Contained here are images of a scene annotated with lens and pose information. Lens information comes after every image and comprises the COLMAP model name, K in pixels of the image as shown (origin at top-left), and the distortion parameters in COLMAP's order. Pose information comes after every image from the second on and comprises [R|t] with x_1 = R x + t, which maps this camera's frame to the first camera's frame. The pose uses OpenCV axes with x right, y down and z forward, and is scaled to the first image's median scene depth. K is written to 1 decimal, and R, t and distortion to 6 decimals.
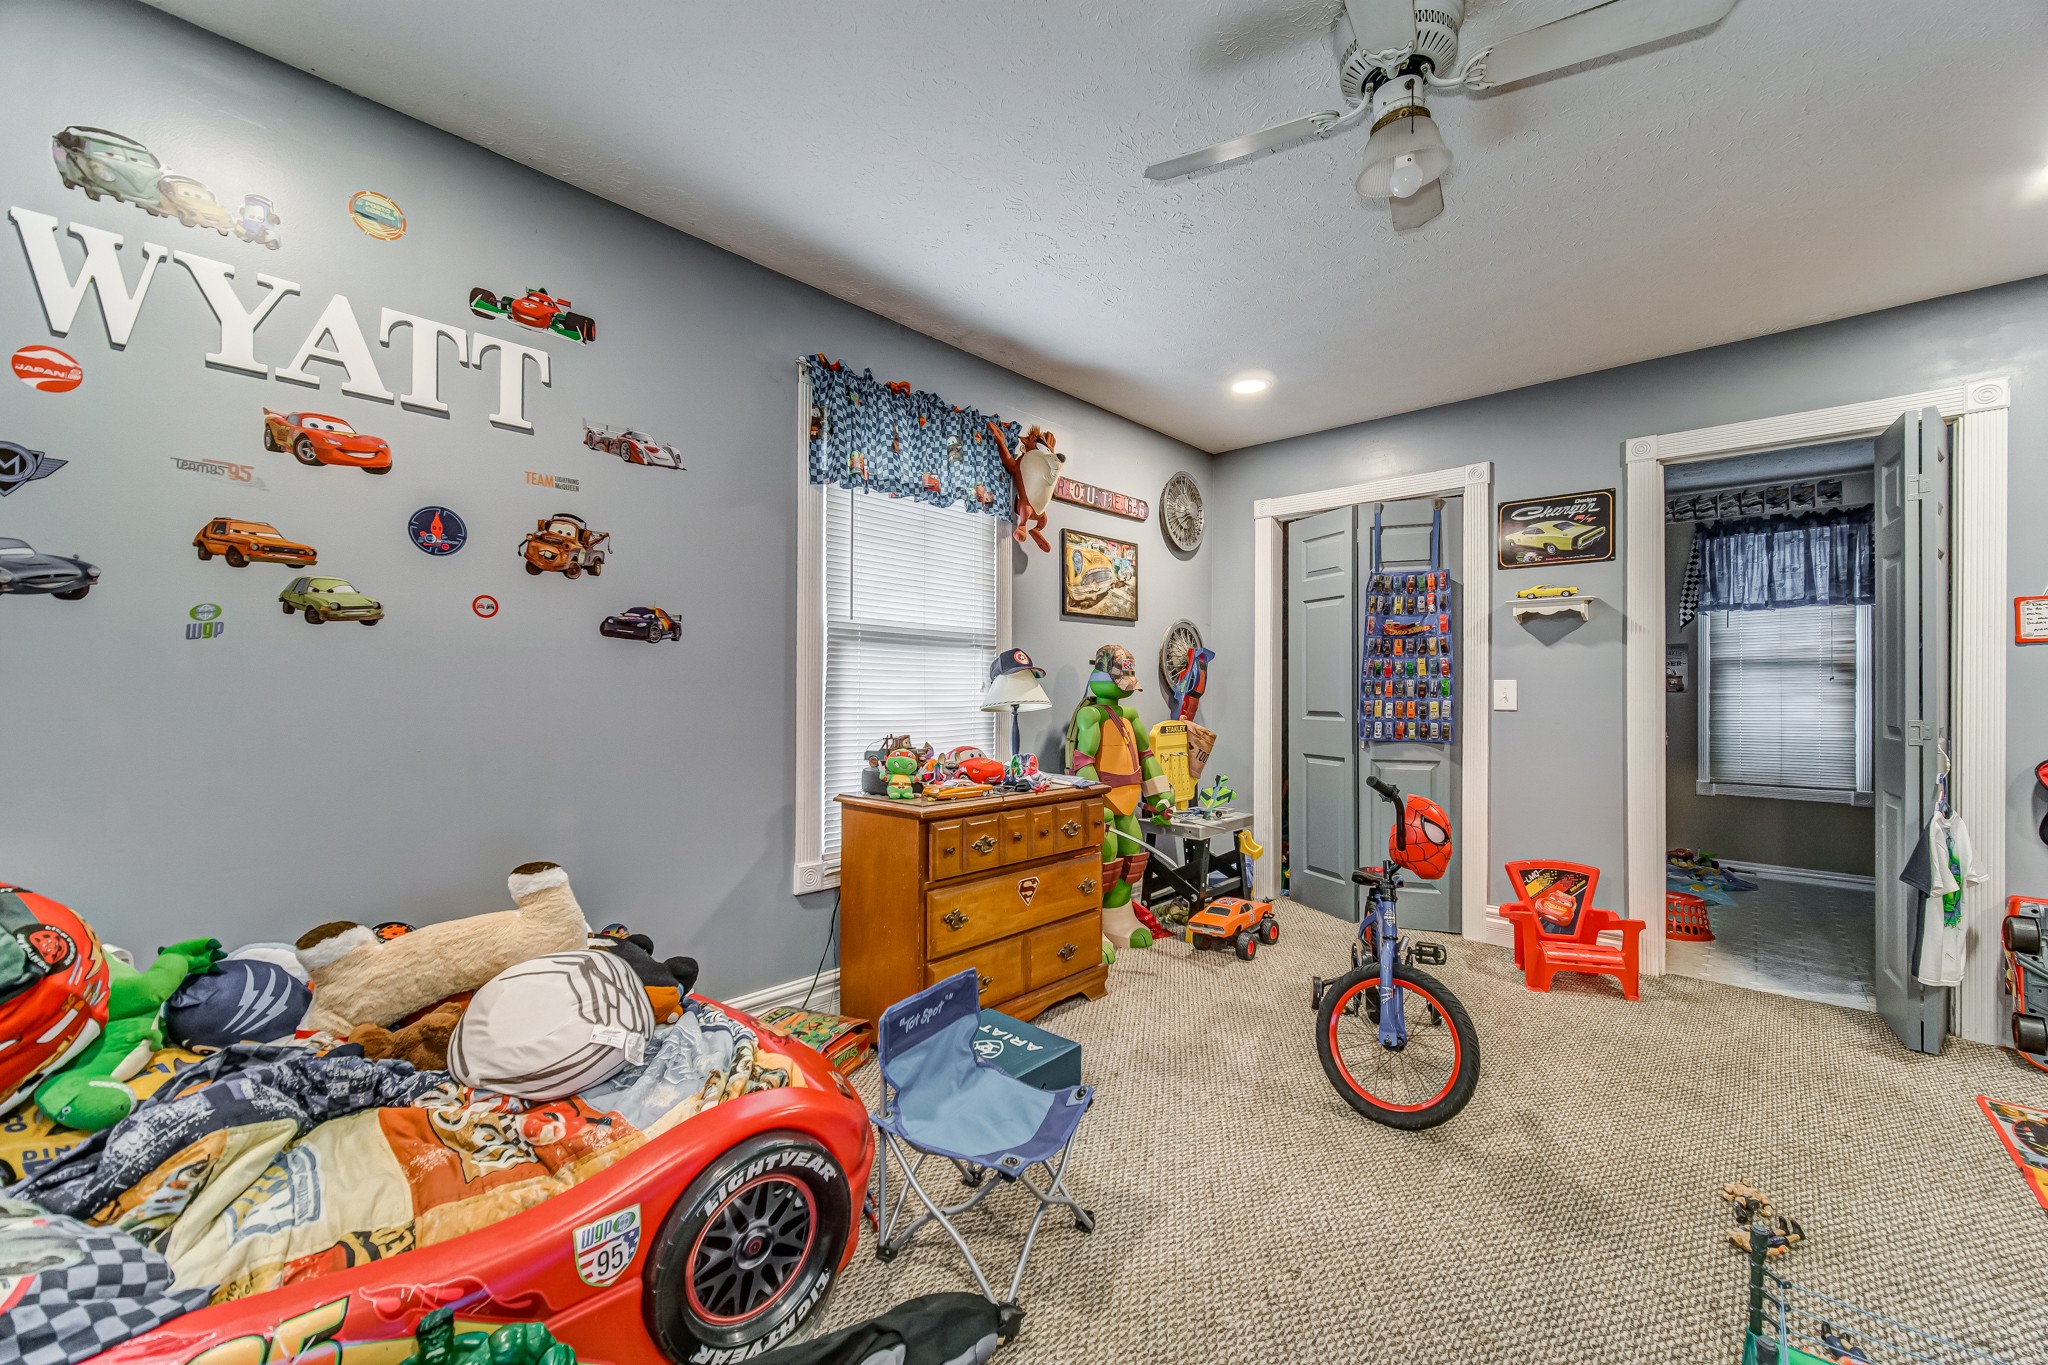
lens RADIAL K [[811.6, 0, 1019.7], [0, 811.6, 673.0], [0, 0, 1]] dist [-0.000491, -0.000007]
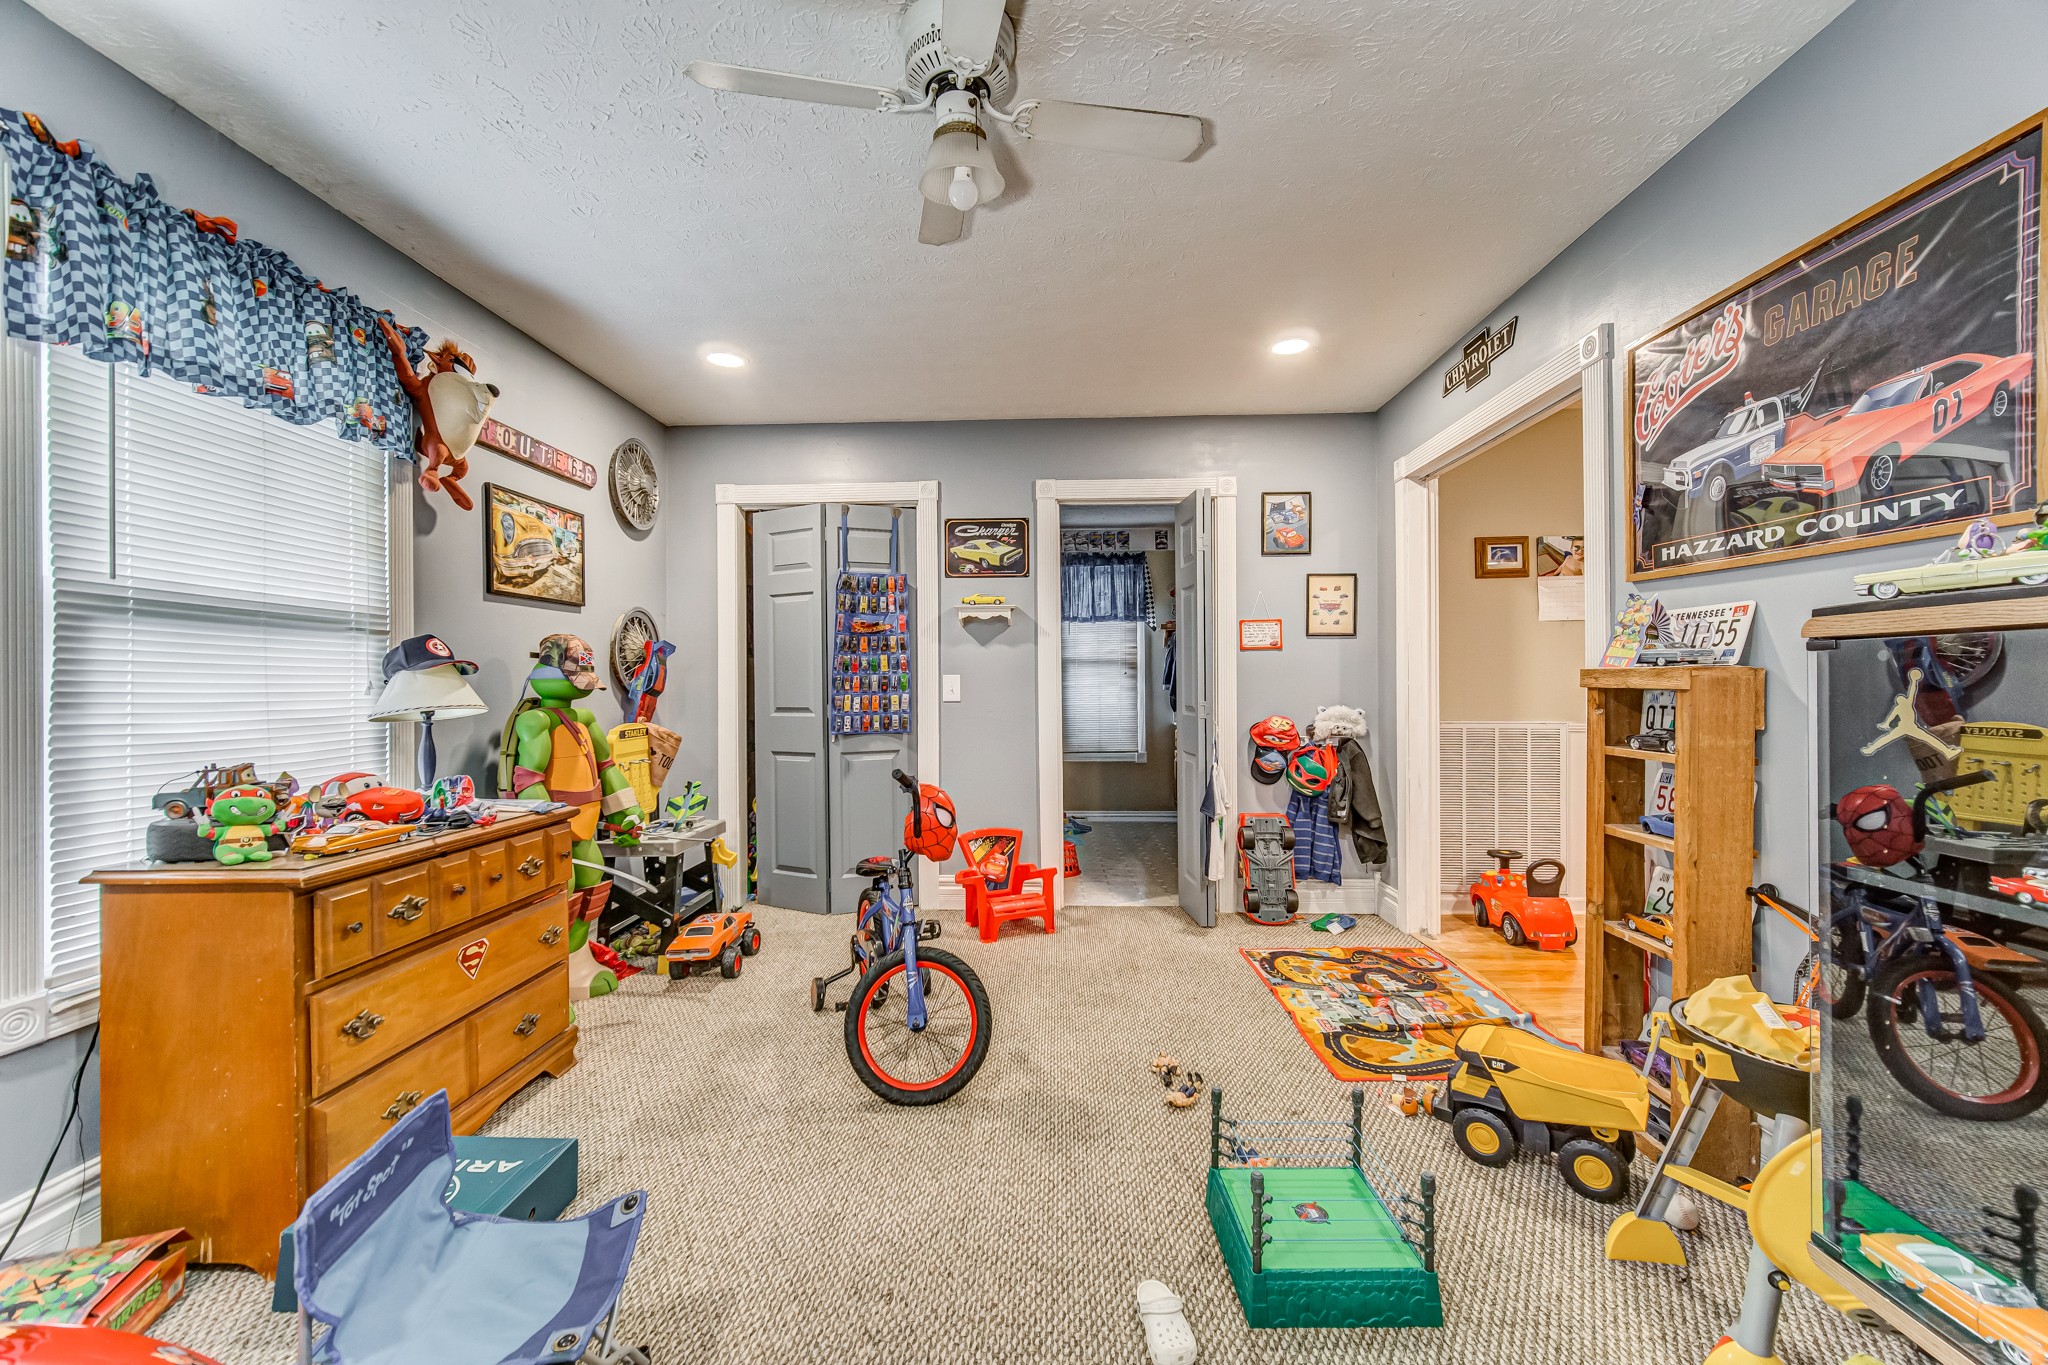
lens RADIAL K [[811.6, 0, 1019.7], [0, 811.6, 673.0], [0, 0, 1]] dist [-0.000491, -0.000007]
pose [[0.755064, -0.002240, 0.655647, -0.084688], [-0.000606, 0.999991, 0.004114, 0.001157], [-0.655651, -0.003503, 0.755056, 0.090726]]
